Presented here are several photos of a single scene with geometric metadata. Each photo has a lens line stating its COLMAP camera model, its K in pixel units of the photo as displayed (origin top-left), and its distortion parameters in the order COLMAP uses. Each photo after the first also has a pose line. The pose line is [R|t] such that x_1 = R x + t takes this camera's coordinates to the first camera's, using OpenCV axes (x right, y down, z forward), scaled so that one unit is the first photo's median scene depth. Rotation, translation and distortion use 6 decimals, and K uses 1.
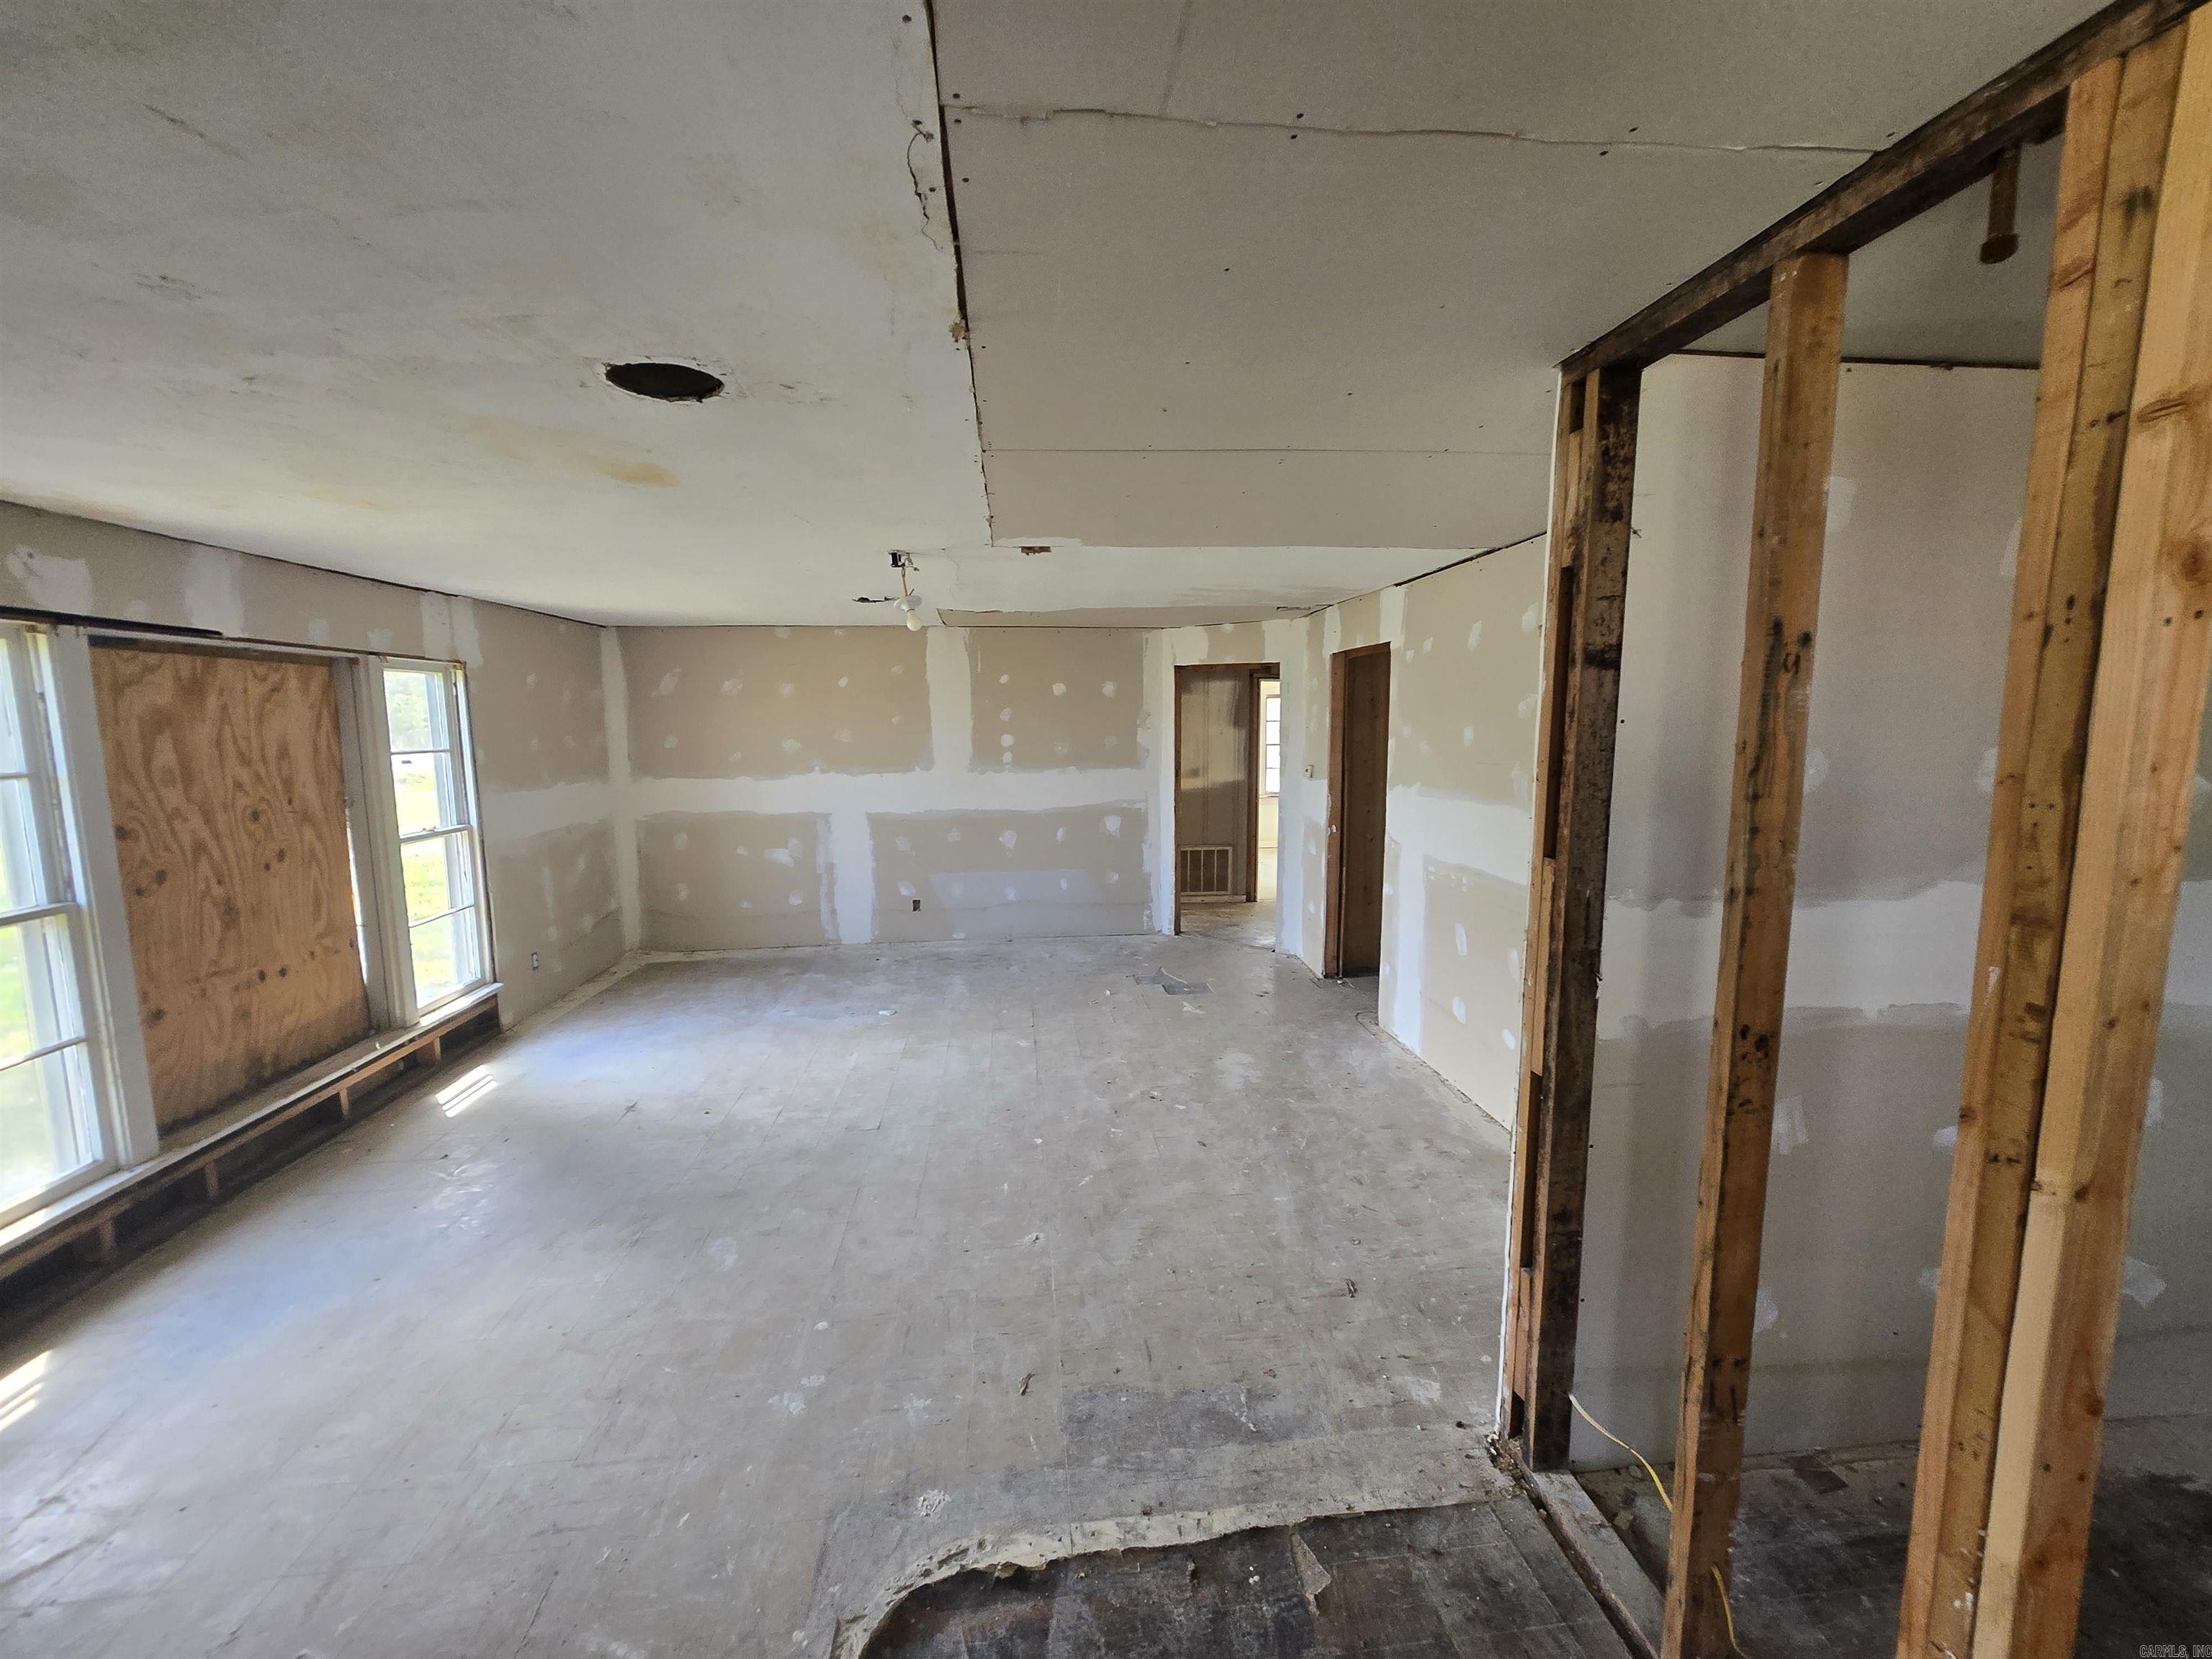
lens RADIAL K [[876.5, 0, 1098.1], [0, 876.5, 830.3], [0, 0, 1]] dist [0.000782, 0.000059]
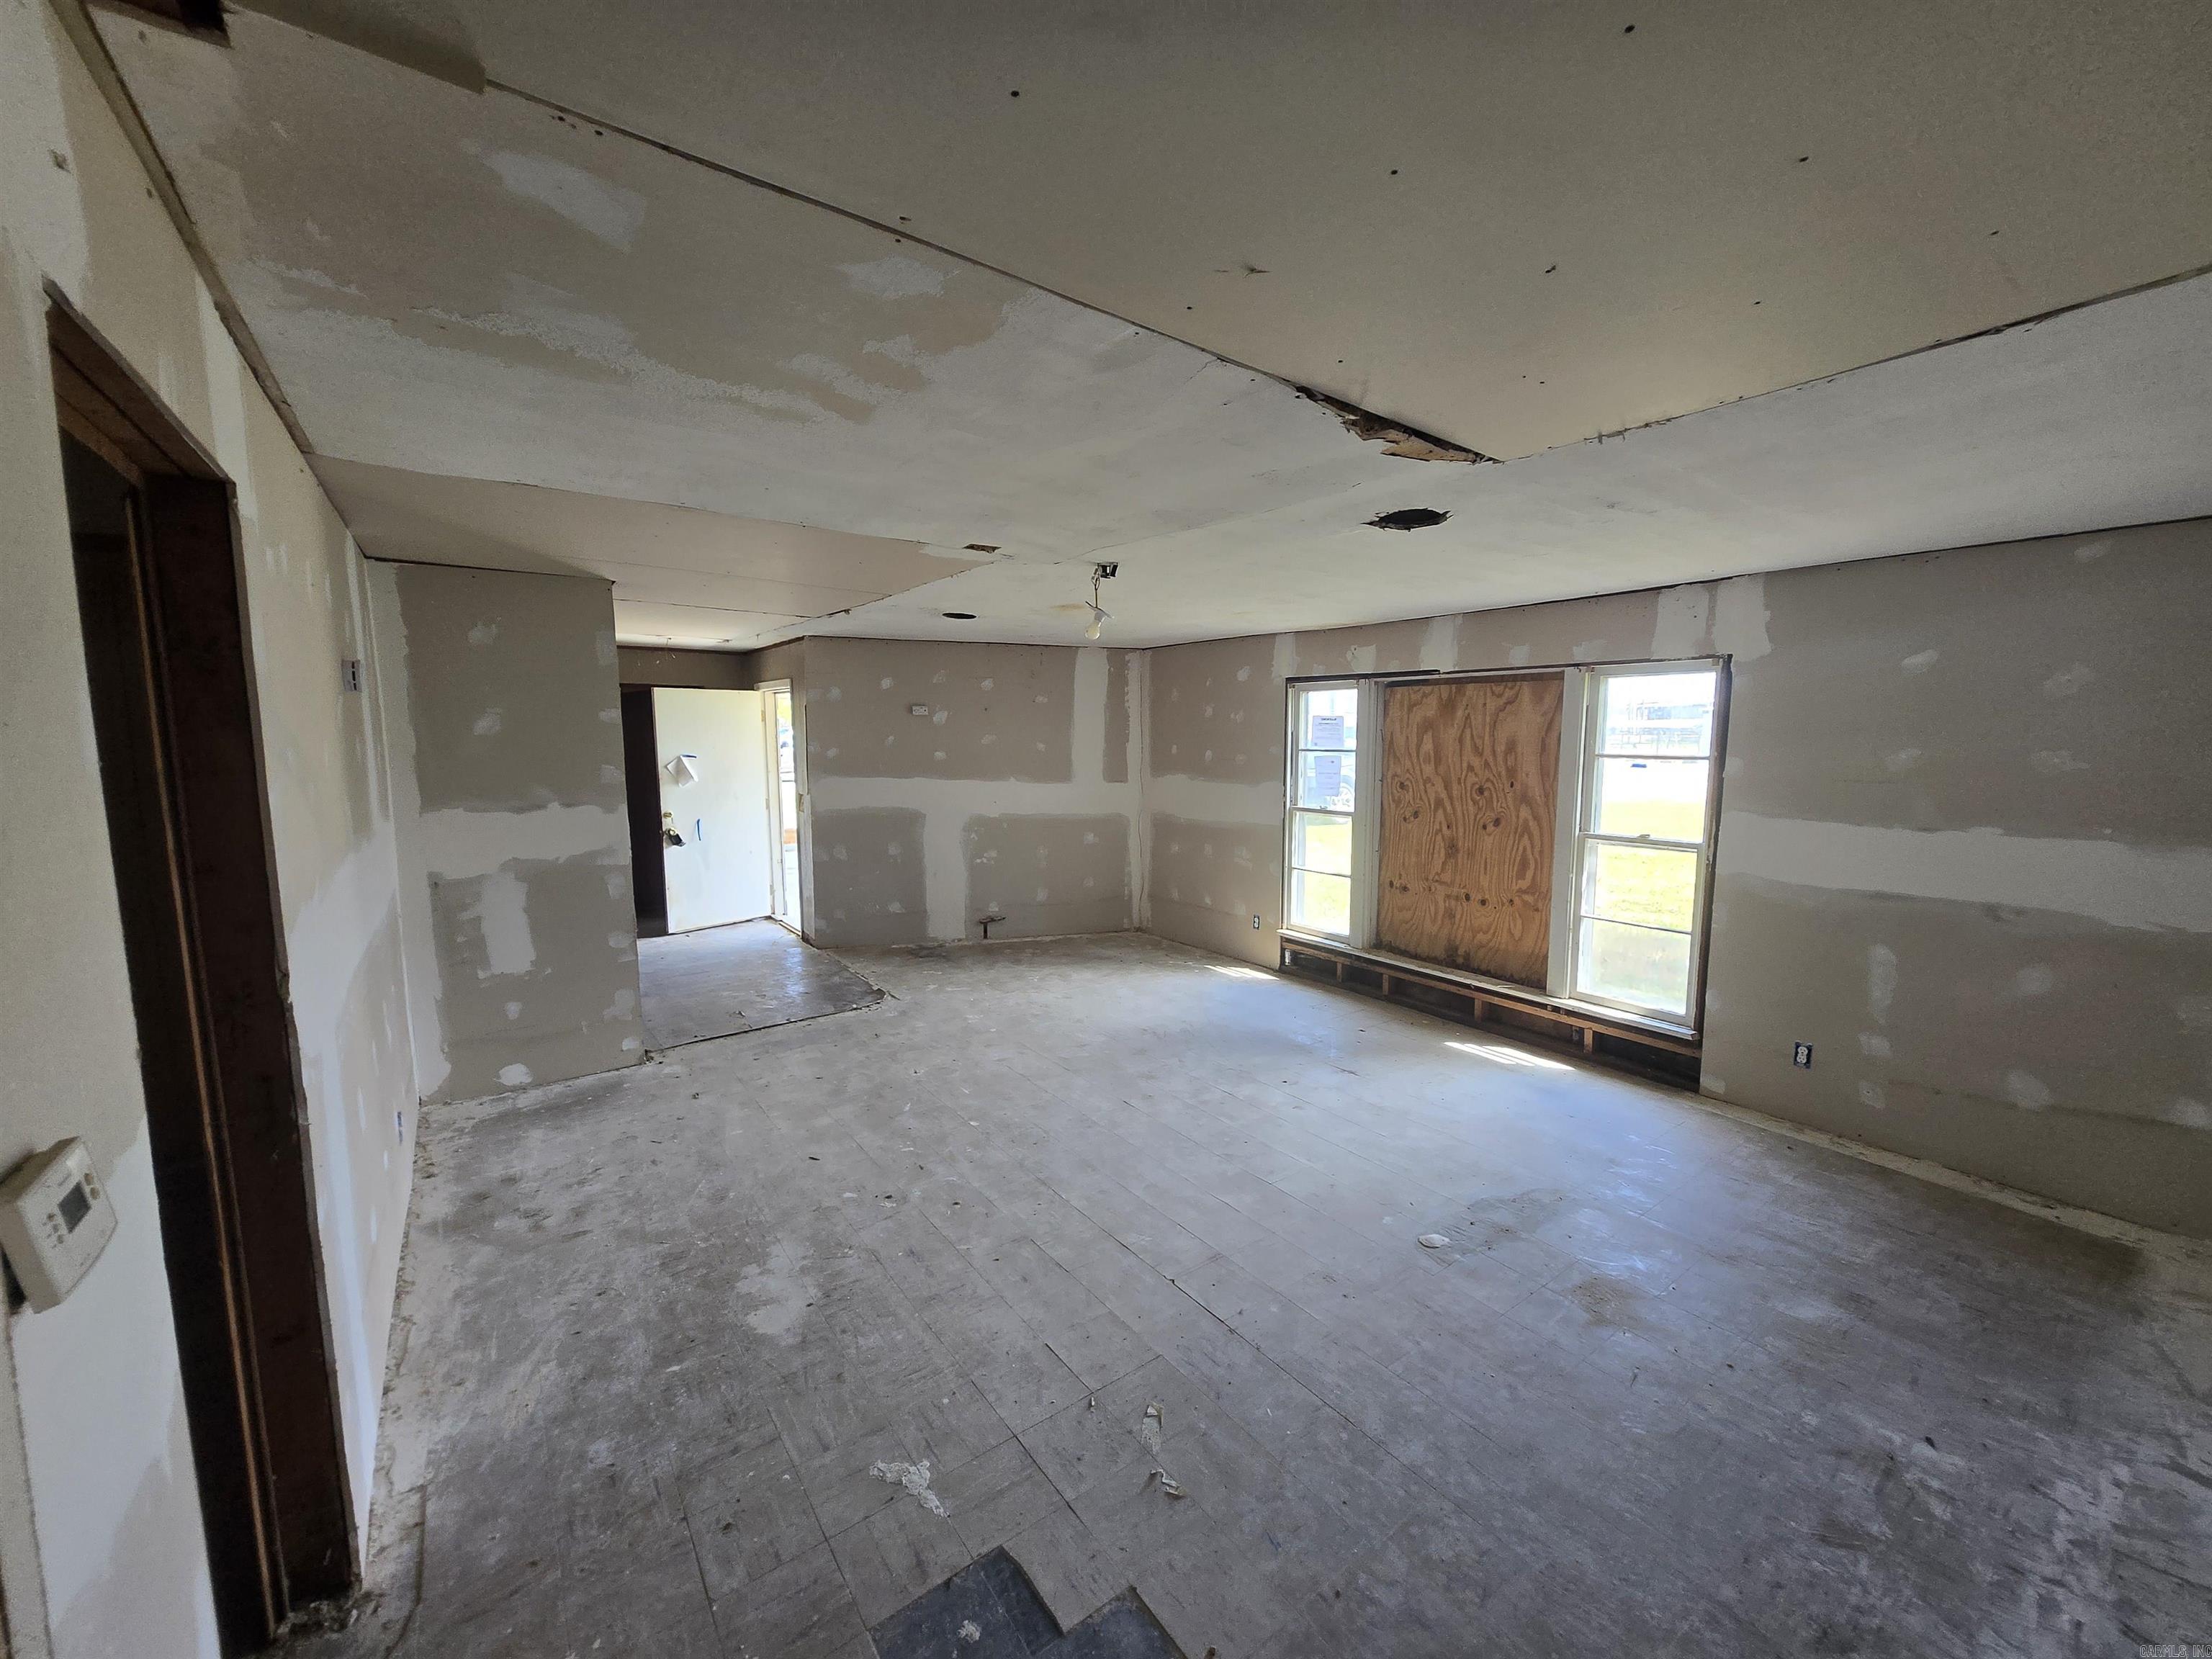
lens RADIAL K [[876.5, 0, 1111.5], [0, 876.5, 826.3], [0, 0, 1]] dist [0.000782, 0.000059]
pose [[-0.862637, 0.061011, -0.502131, 0.308426], [-0.058235, 0.974119, 0.218404, -0.244232], [0.502461, 0.217645, -0.836758, 1.952071]]
